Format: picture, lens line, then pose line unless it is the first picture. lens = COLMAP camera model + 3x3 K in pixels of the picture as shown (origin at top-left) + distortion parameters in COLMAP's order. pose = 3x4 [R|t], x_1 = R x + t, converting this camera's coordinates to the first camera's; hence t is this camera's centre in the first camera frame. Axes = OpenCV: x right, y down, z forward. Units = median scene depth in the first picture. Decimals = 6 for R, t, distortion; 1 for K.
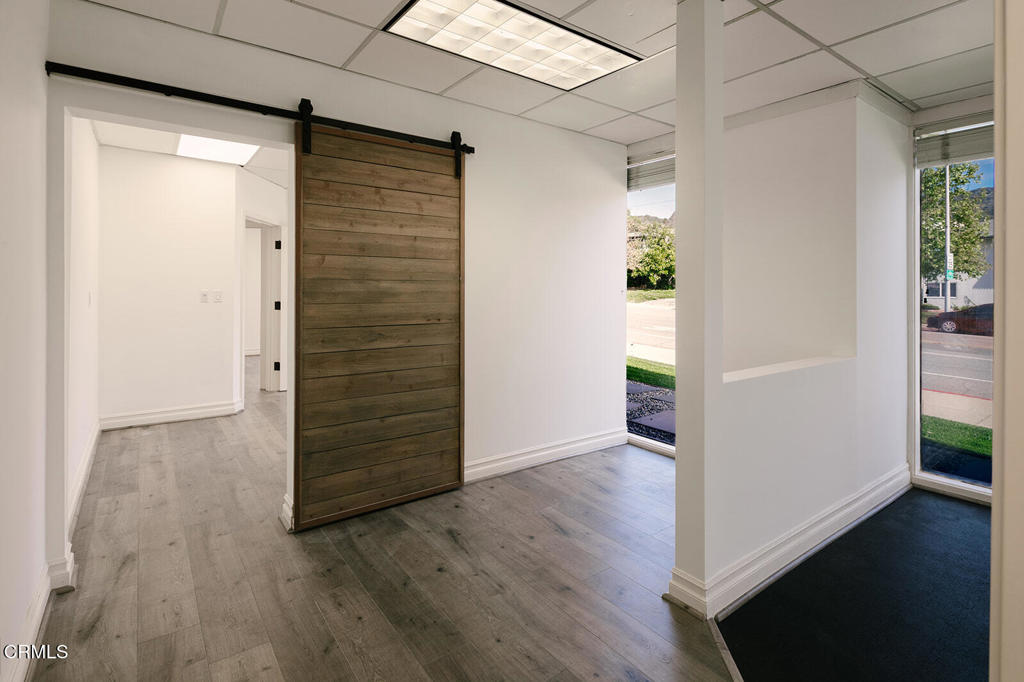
lens RADIAL K [[503.3, 0, 513.1], [0, 503.3, 285.5], [0, 0, 1]] dist [0.003889, 0.001486]
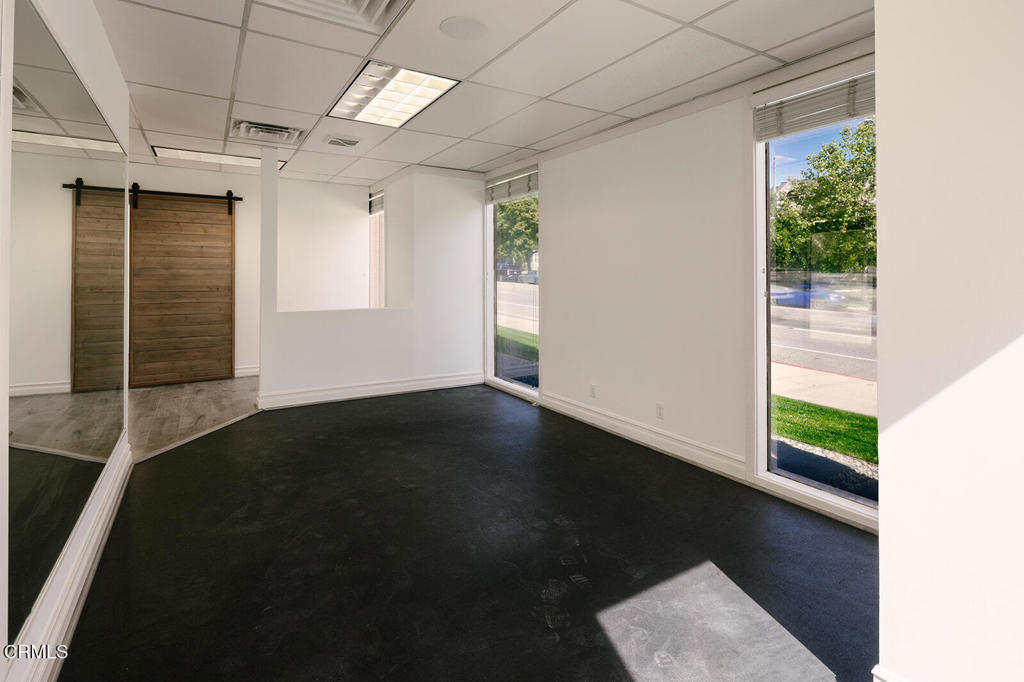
lens RADIAL K [[503.3, 0, 509.5], [0, 503.3, 273.6], [0, 0, 1]] dist [0.003889, 0.001486]
pose [[0.994709, -0.008352, -0.102394, 1.157462], [0.006957, 0.999878, -0.013977, 0.043442], [0.102498, 0.013191, 0.994646, -0.797459]]
